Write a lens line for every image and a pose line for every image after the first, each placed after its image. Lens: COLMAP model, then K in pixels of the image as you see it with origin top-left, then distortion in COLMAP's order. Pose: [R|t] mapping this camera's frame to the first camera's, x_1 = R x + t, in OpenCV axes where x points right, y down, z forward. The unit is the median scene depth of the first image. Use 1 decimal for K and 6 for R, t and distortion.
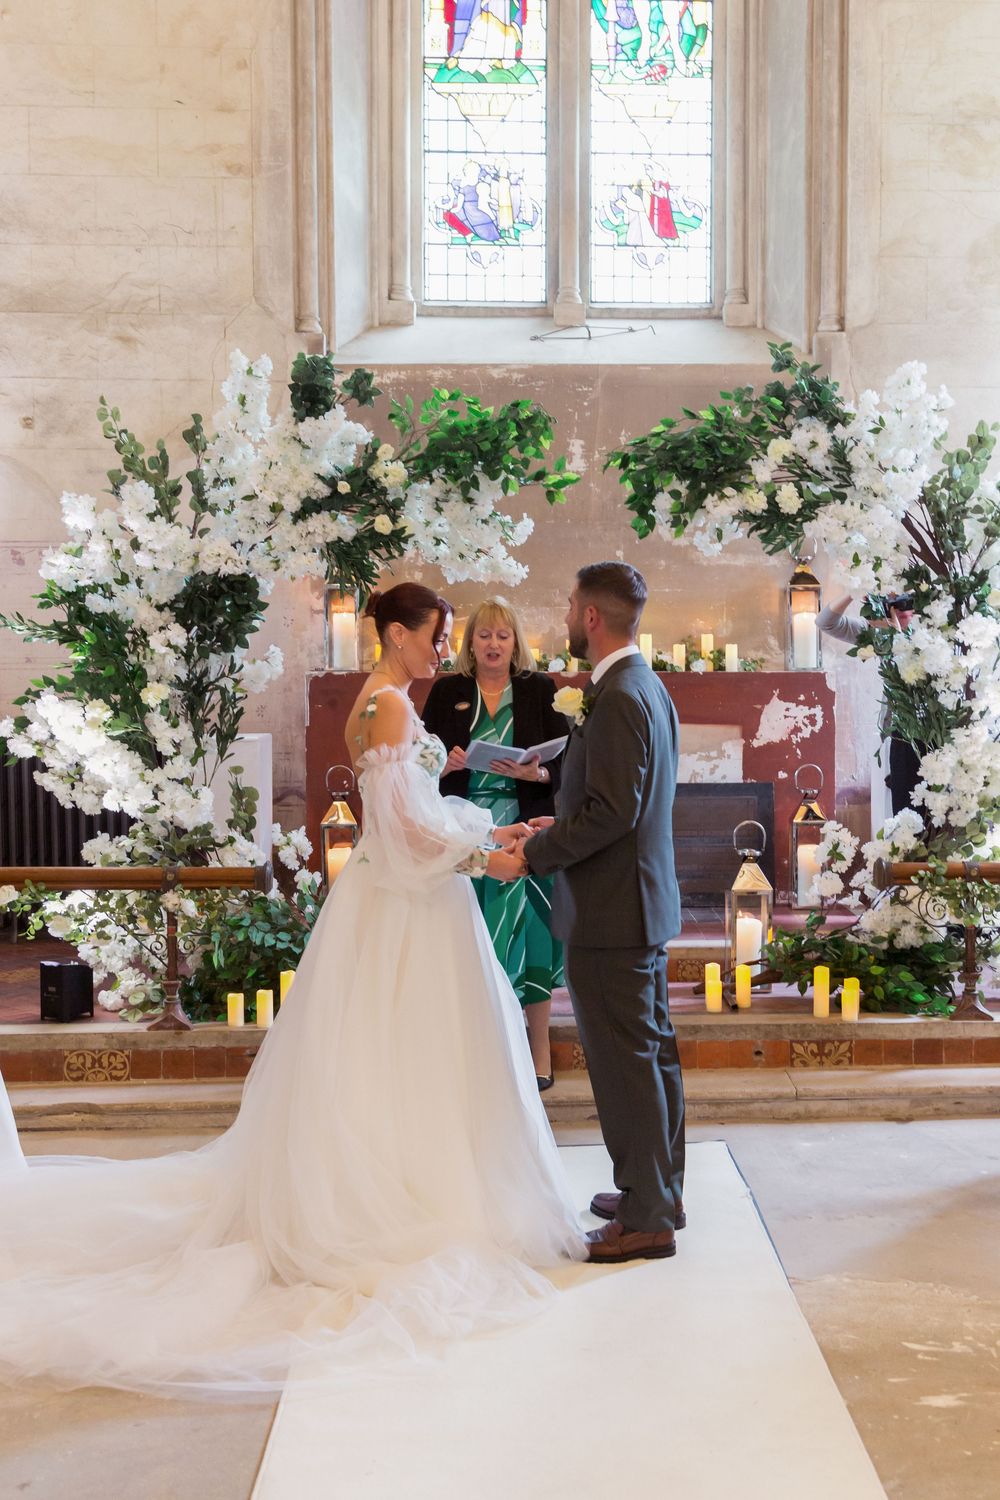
lens RADIAL K [[1360.2, 0, 501.7], [0, 1360.2, 698.6], [0, 0, 1]] dist [0.005567, 0.000645]
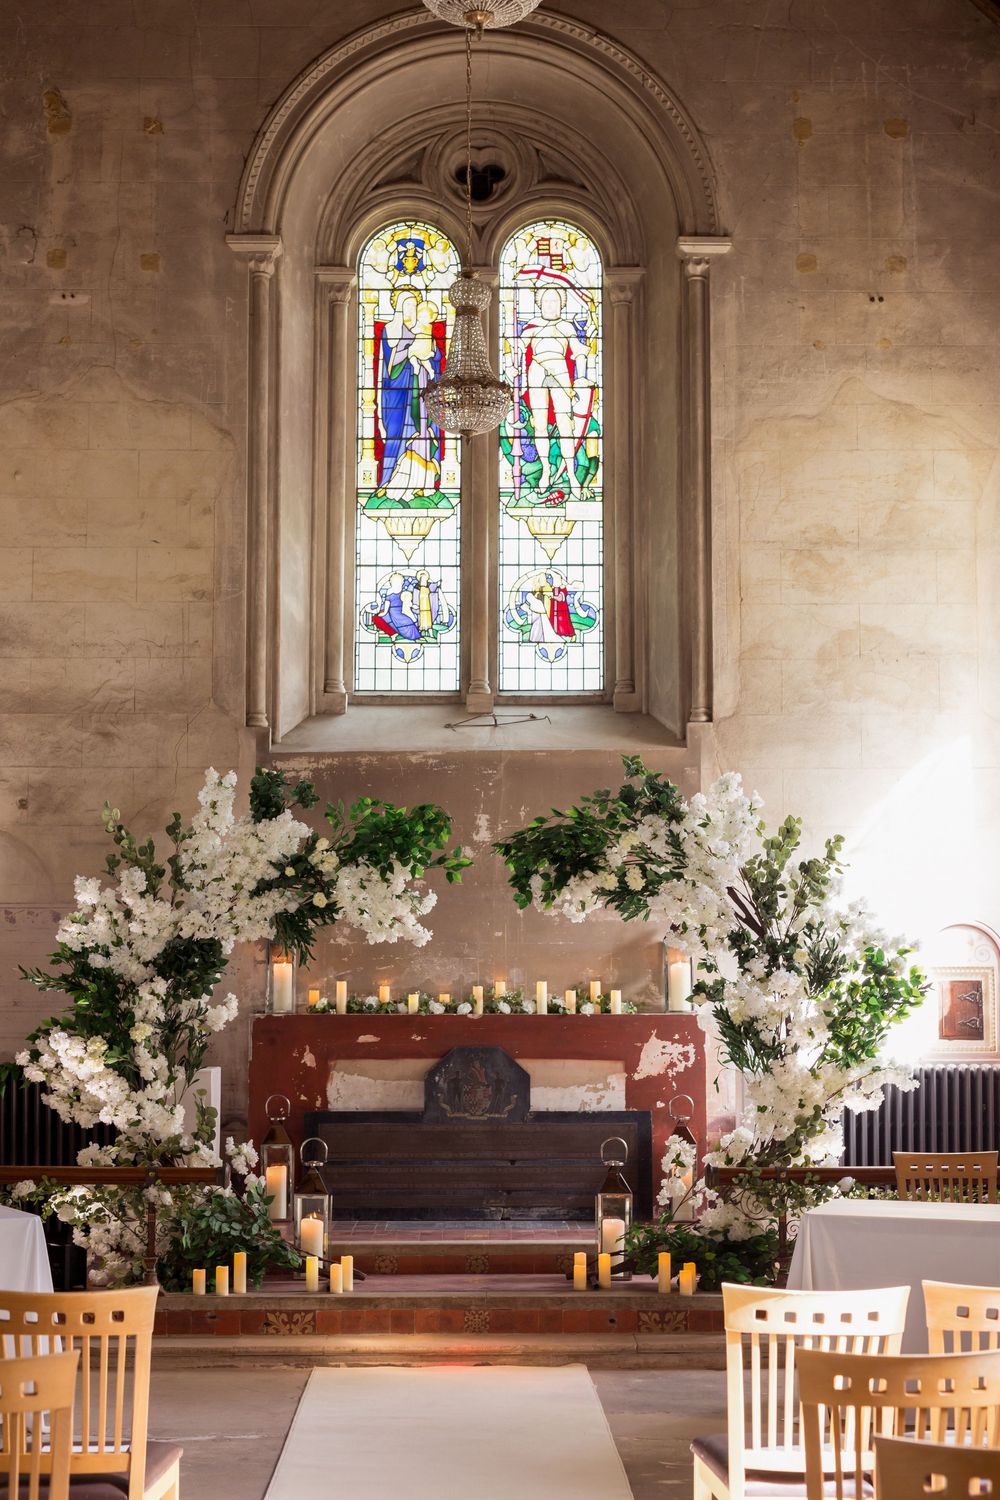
lens RADIAL K [[2166.2, 0, 498.6], [0, 2166.2, 691.3], [0, 0, 1]] dist [-0.002595, -0.063170]
pose [[0.999975, 0.001707, 0.006836, 0.058152], [-0.000557, 0.986308, -0.164914, 0.013917], [-0.007024, 0.164906, 0.986284, -0.901599]]
